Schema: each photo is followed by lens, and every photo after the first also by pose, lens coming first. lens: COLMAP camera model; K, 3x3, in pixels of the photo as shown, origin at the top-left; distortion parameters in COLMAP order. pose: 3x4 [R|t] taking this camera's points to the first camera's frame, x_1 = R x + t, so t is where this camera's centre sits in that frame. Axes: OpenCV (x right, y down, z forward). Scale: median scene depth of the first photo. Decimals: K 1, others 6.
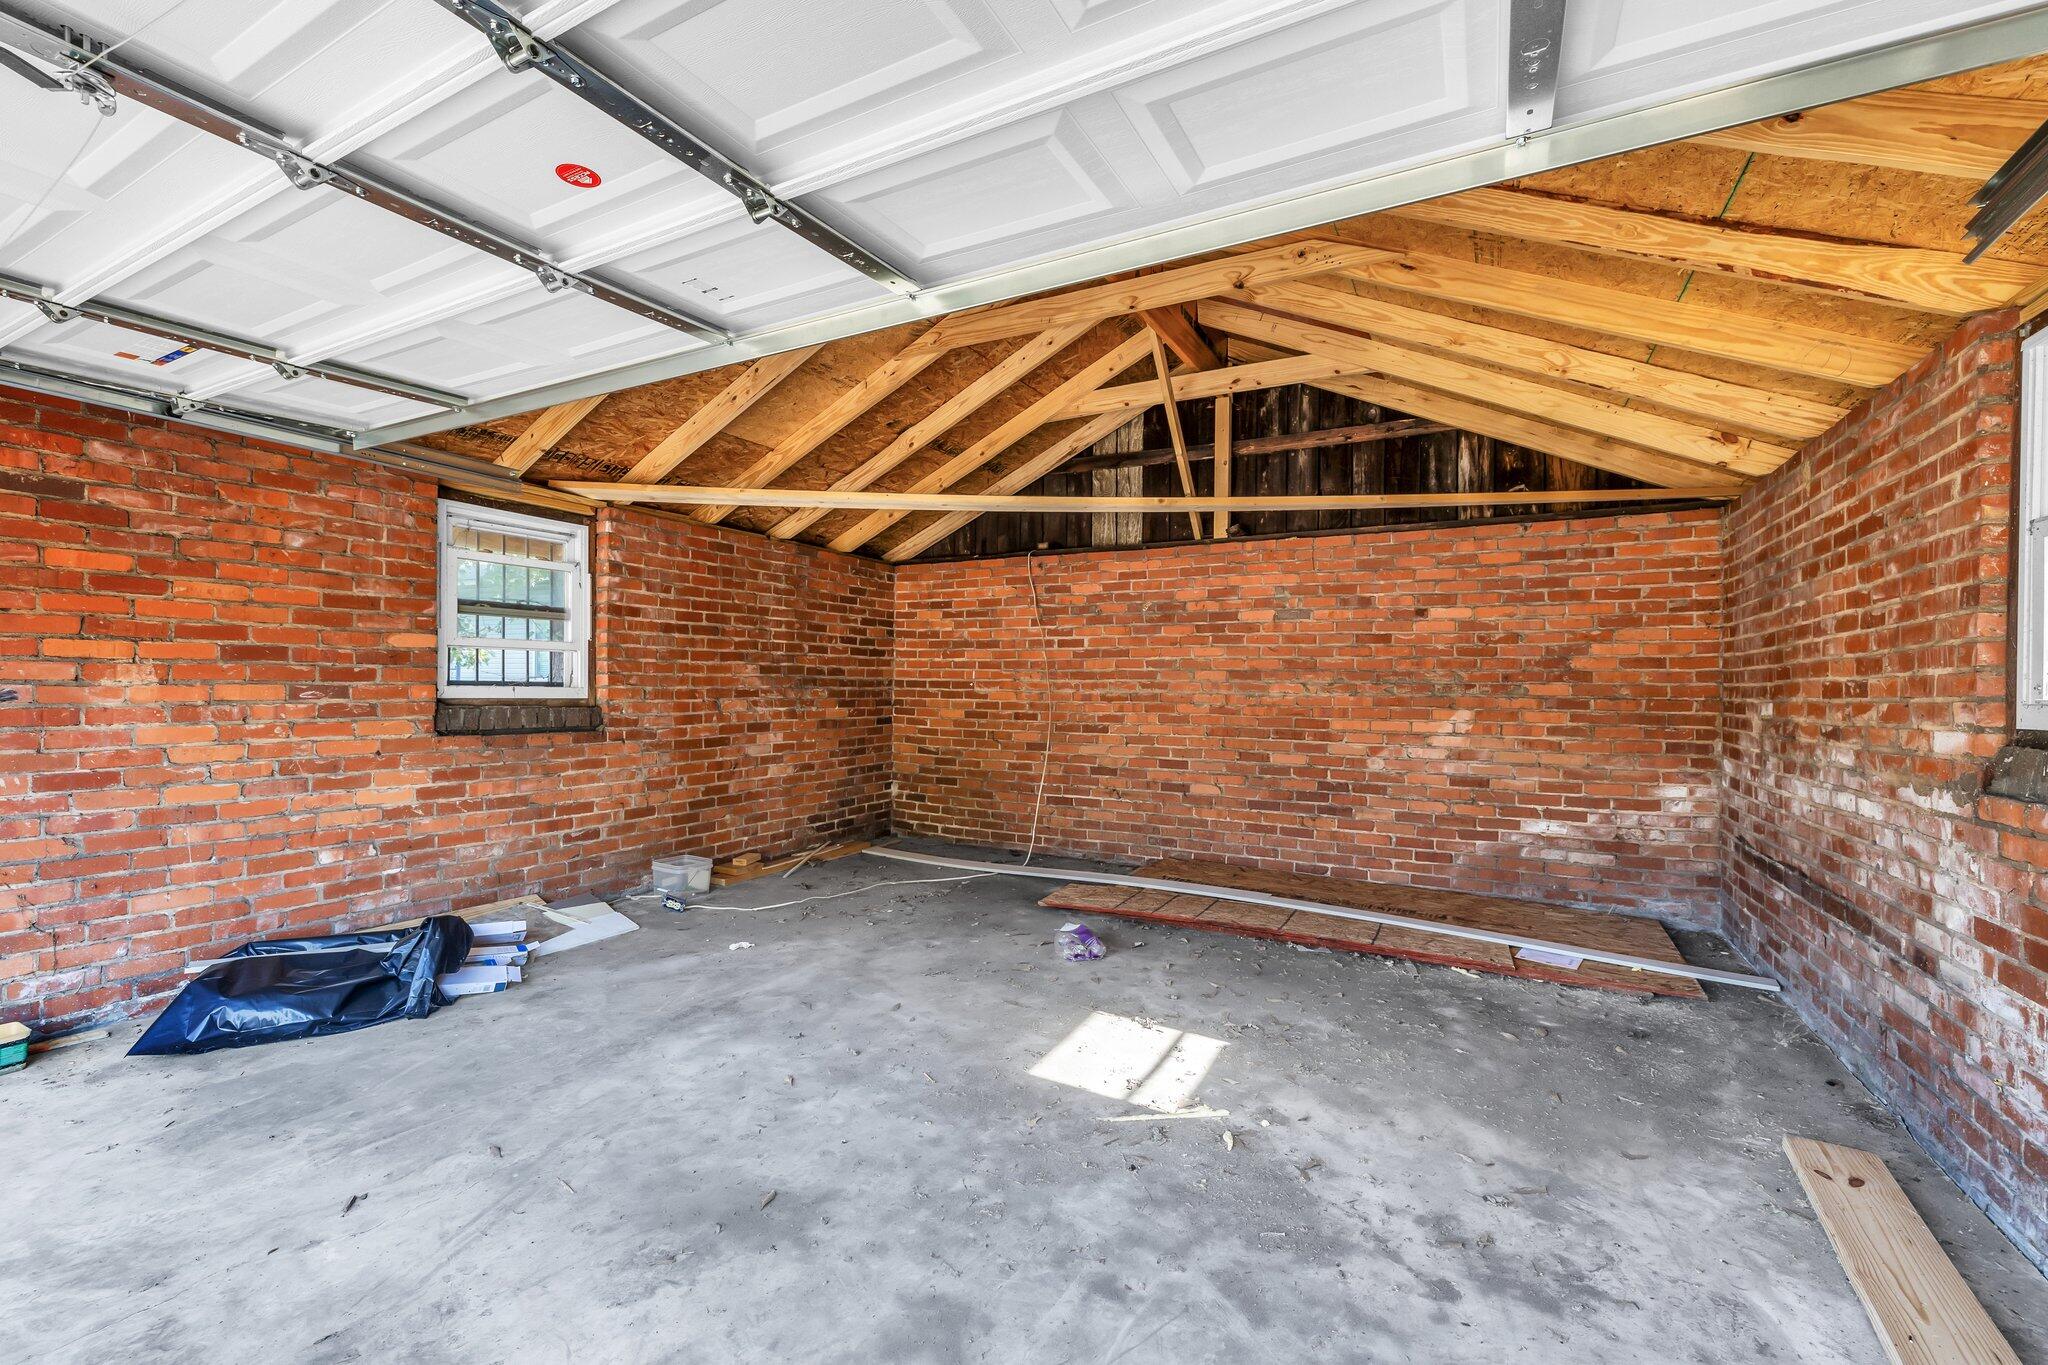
lens RADIAL K [[855.1, 0, 1025.7], [0, 855.1, 682.4], [0, 0, 1]] dist [-0.000888, 0.000402]
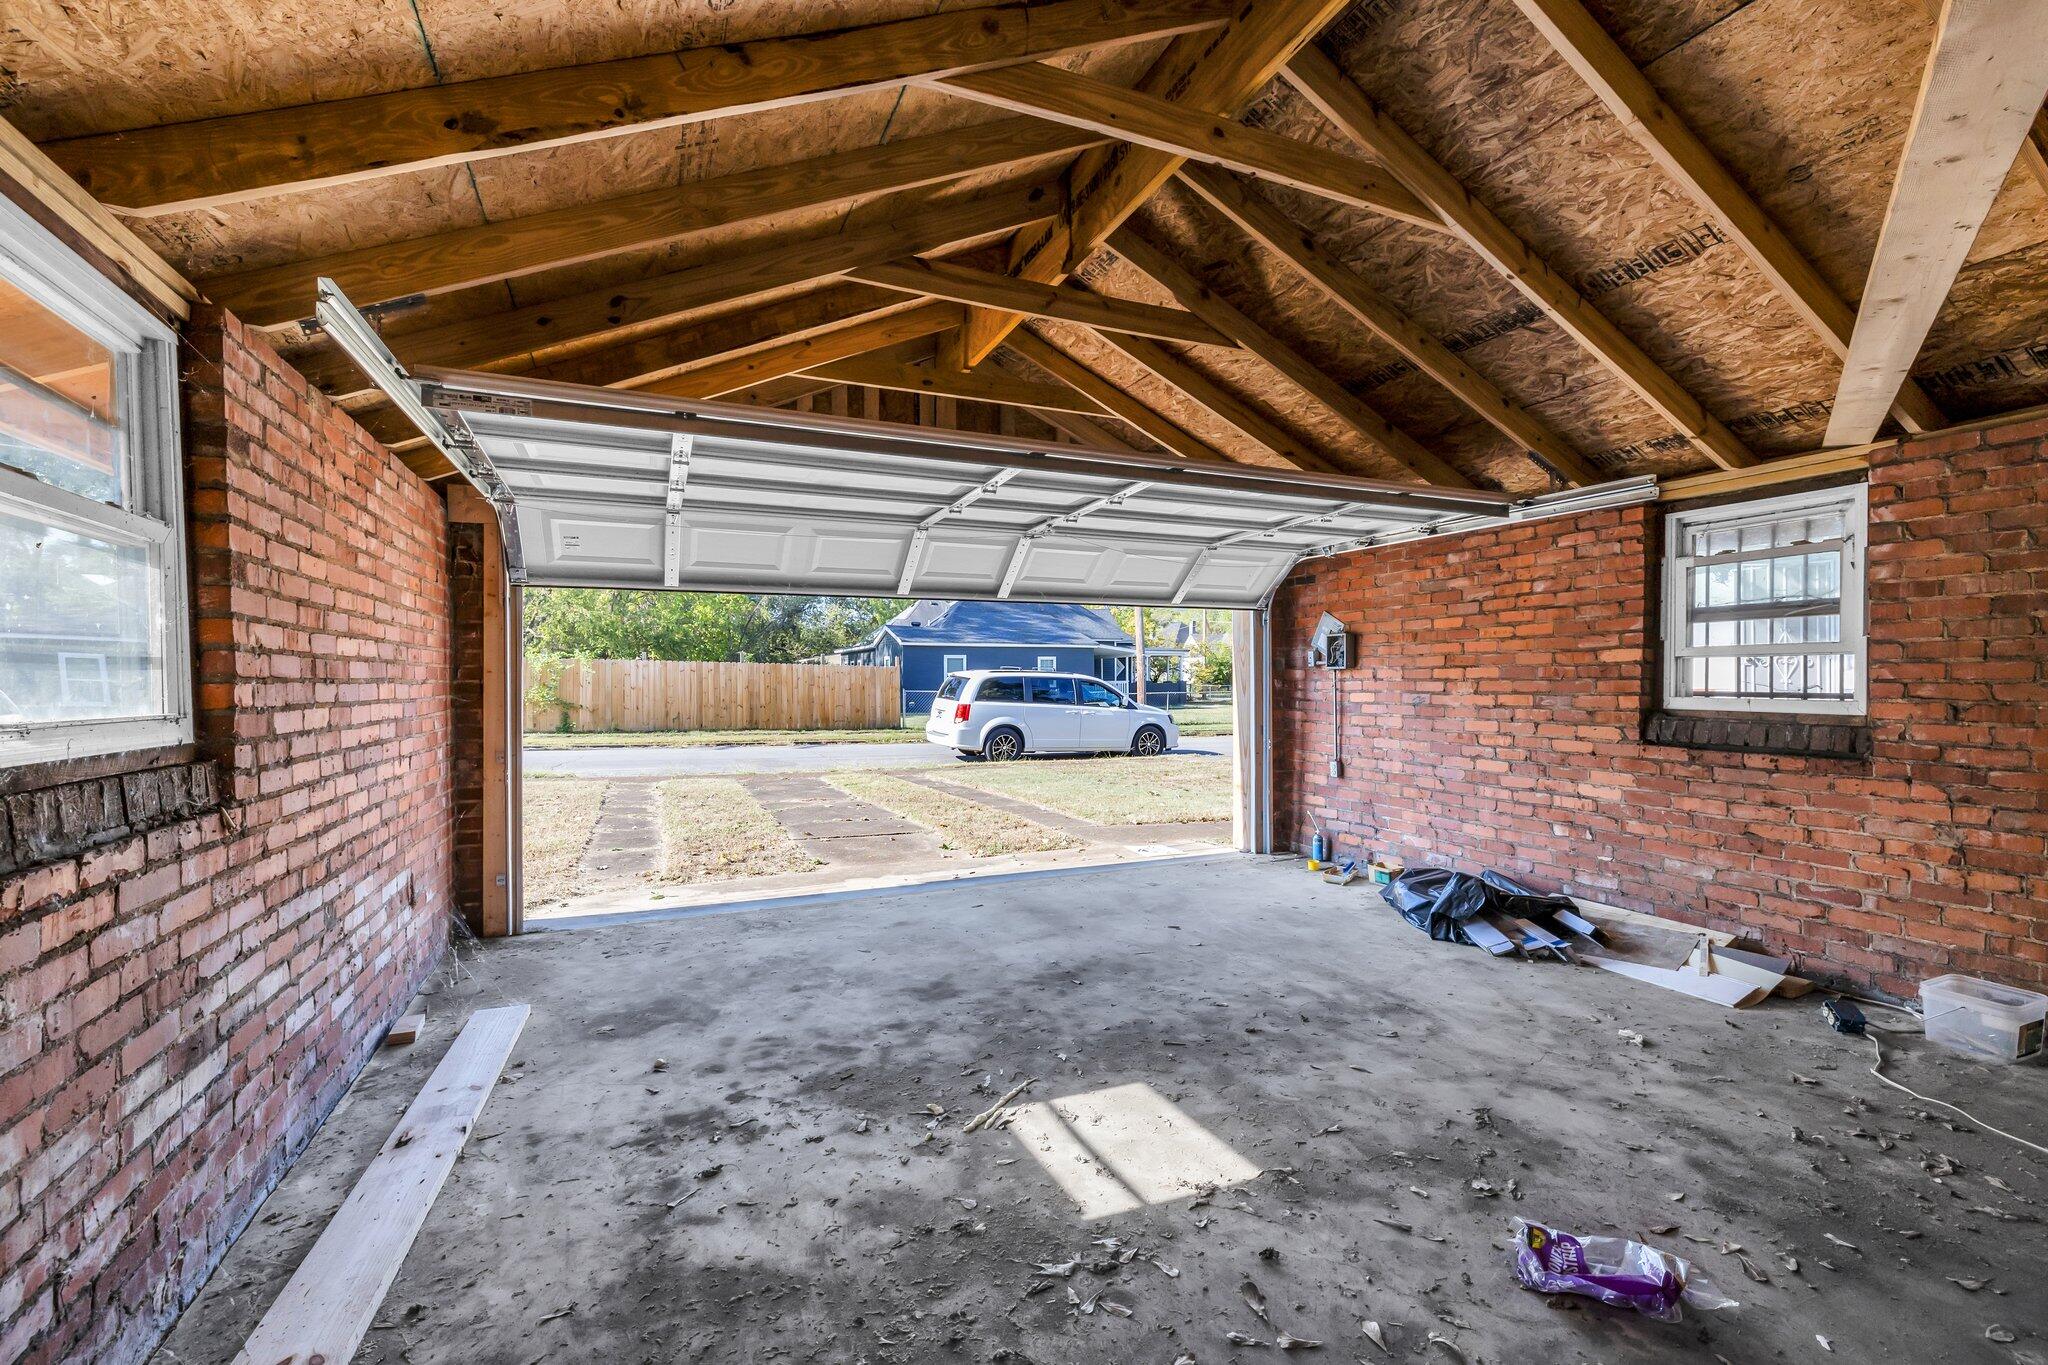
lens RADIAL K [[855.1, 0, 1020.3], [0, 855.1, 692.5], [0, 0, 1]] dist [-0.000888, 0.000402]
pose [[-0.617486, 0.001743, -0.786580, 0.949390], [0.000208, 0.999998, 0.002053, -0.005190], [0.786582, 0.001104, -0.617485, 1.616586]]
